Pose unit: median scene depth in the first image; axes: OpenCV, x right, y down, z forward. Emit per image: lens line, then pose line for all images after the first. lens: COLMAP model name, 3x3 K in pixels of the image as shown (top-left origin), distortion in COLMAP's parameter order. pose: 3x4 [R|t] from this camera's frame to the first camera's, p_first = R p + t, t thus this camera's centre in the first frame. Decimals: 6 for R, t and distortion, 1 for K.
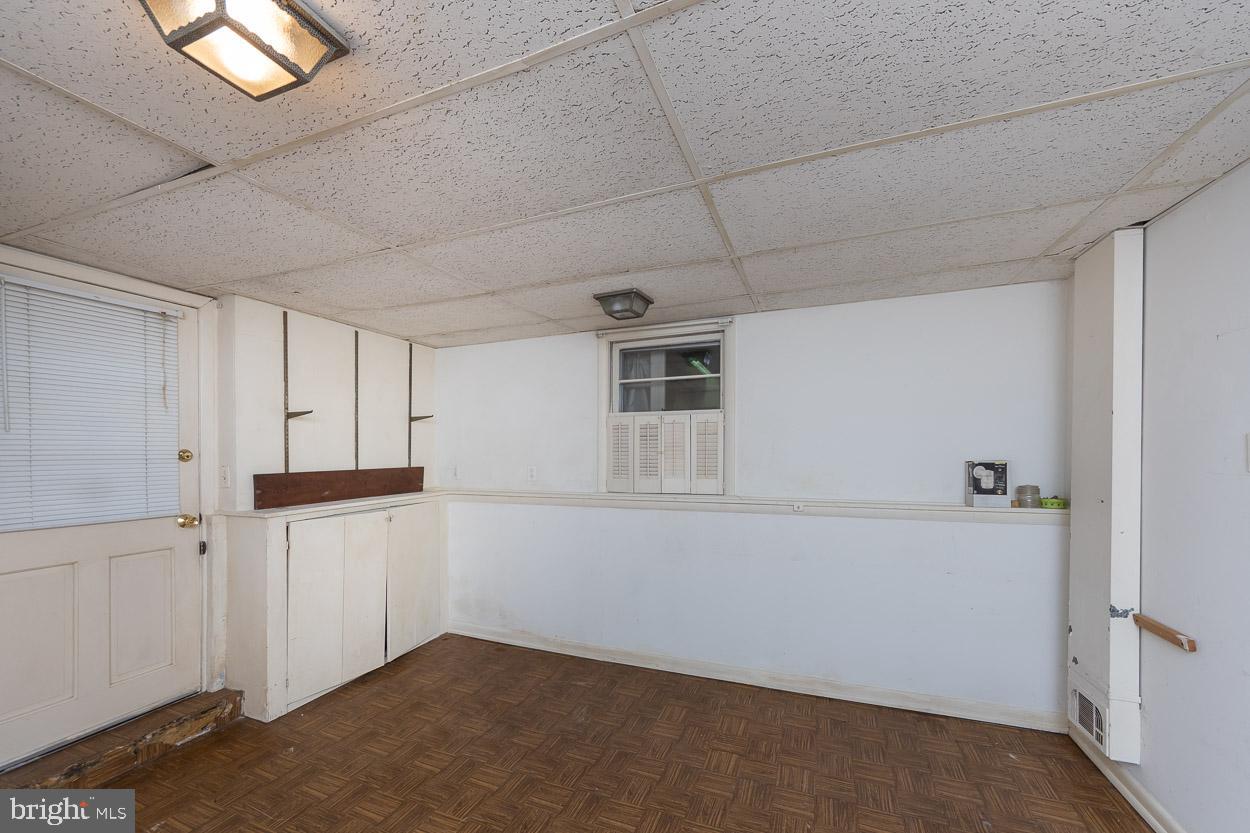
lens RADIAL K [[482.1, 0, 624.0], [0, 482.1, 460.3], [0, 0, 1]] dist [0.000649, 0.000170]
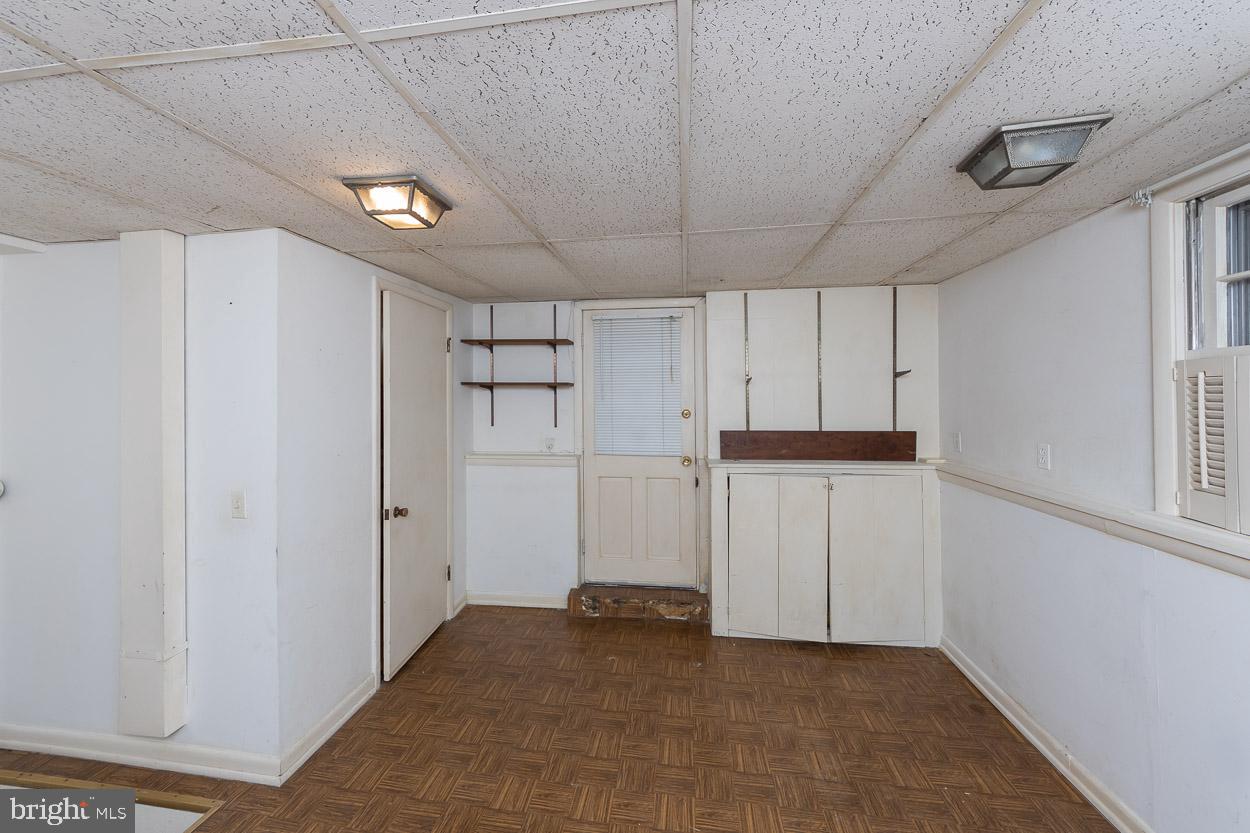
lens RADIAL K [[488.0, 0, 621.5], [0, 488.0, 388.1], [0, 0, 1]] dist [-0.001100, -0.000277]
pose [[0.249066, -0.006168, -0.968467, 0.389705], [-0.018501, 0.999767, -0.011125, -0.061568], [0.968310, 0.020688, 0.248894, 0.441228]]
